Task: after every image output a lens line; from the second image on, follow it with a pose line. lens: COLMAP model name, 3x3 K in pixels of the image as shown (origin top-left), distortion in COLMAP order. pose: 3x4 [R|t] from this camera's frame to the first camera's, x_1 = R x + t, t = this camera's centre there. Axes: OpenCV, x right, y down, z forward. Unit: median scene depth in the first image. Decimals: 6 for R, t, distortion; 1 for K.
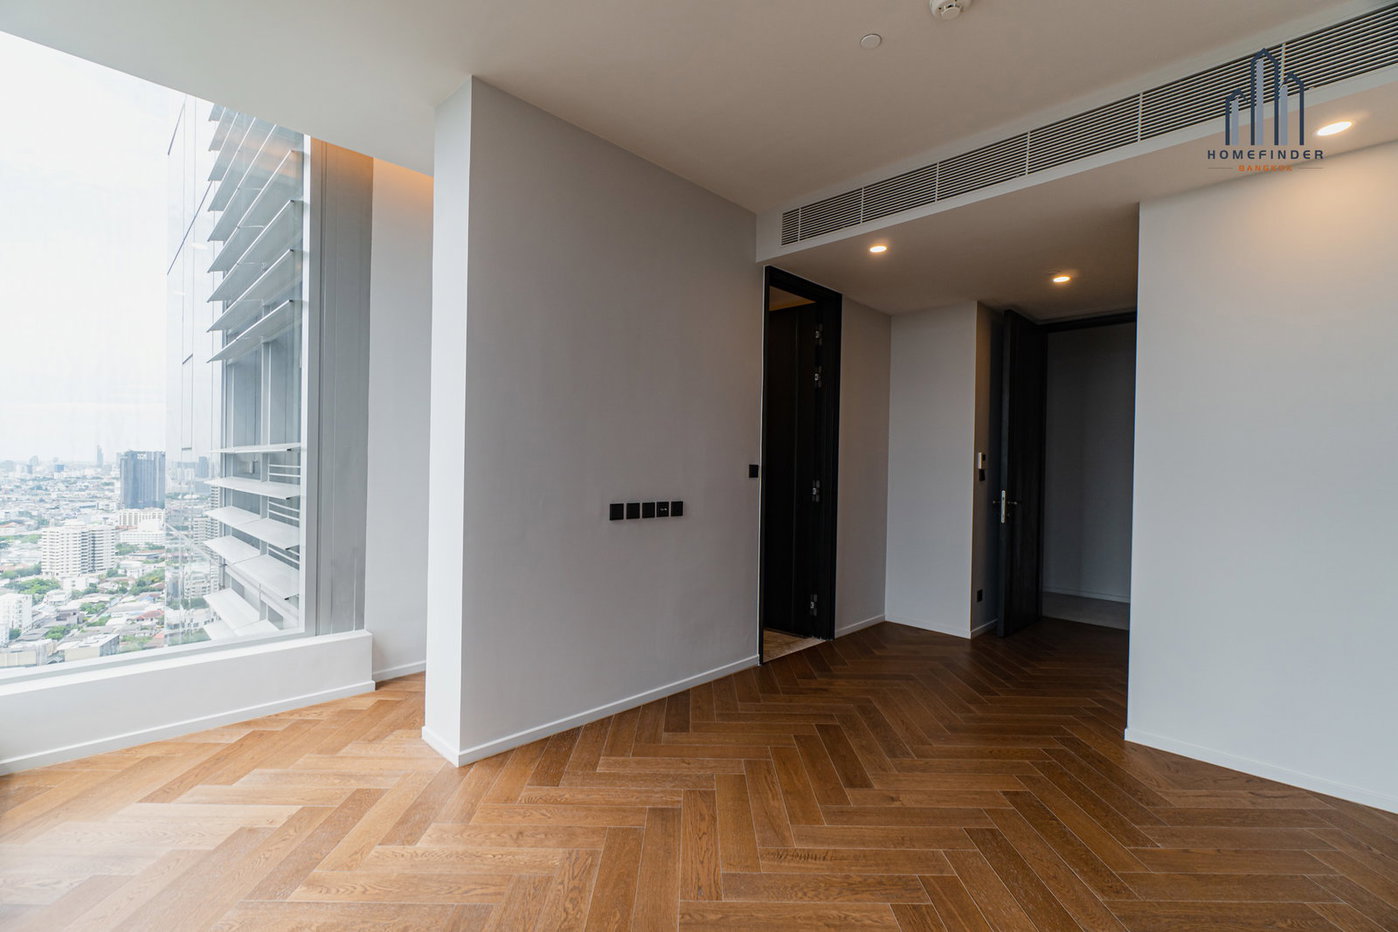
lens RADIAL K [[614.5, 0, 699.0], [0, 614.5, 466.0], [0, 0, 1]] dist [-0.001277, -0.000112]
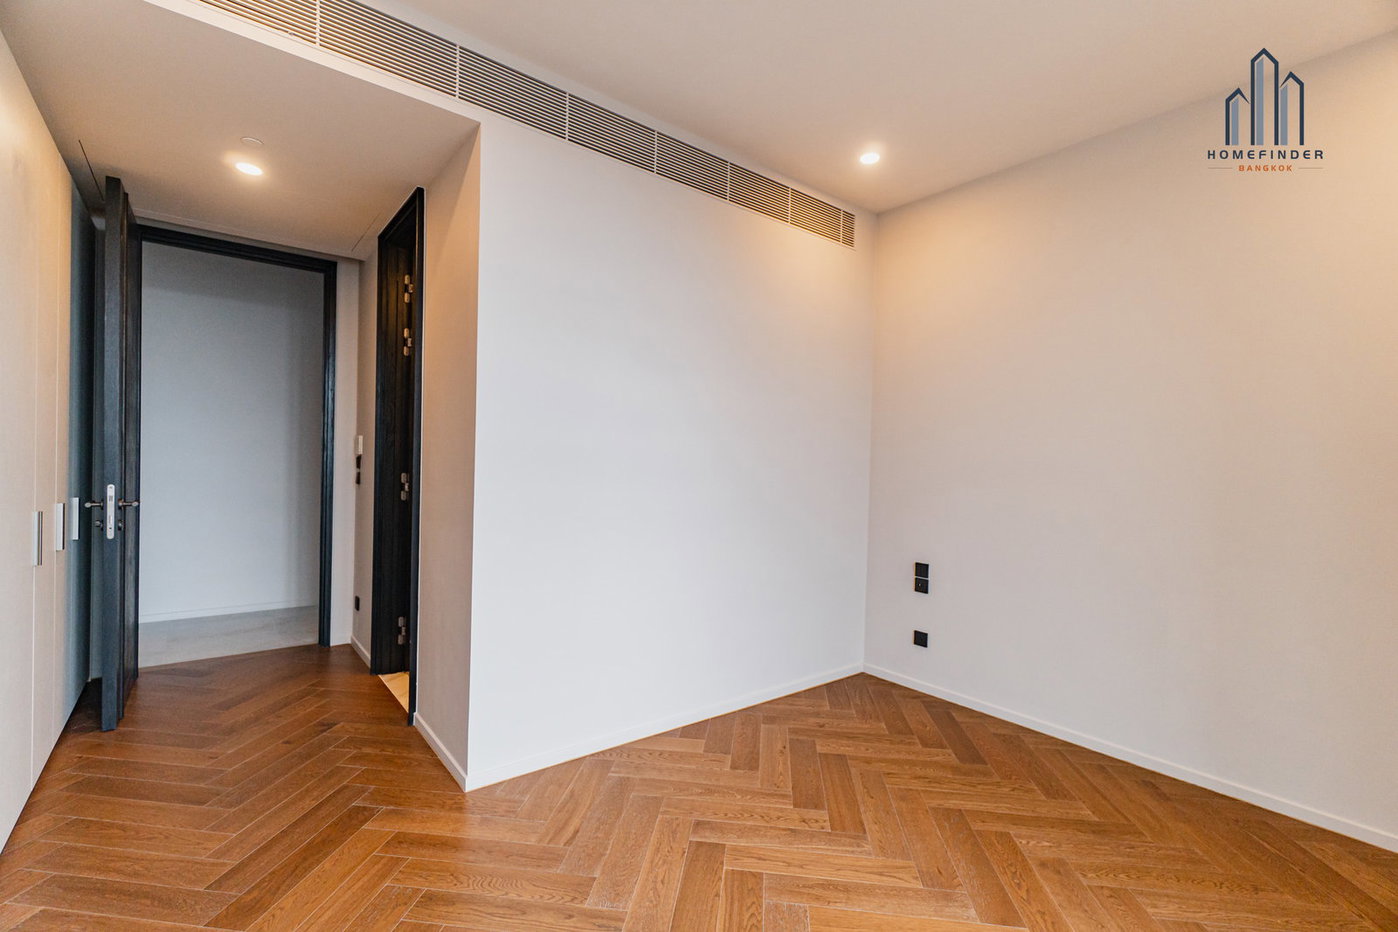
lens RADIAL K [[614.5, 0, 699.0], [0, 614.5, 466.0], [0, 0, 1]] dist [-0.001277, -0.000112]
pose [[0.120000, -0.014143, 0.992673, -0.036358], [-0.022749, 0.999597, 0.016991, -0.001323], [-0.992513, -0.024621, 0.119630, 0.451280]]
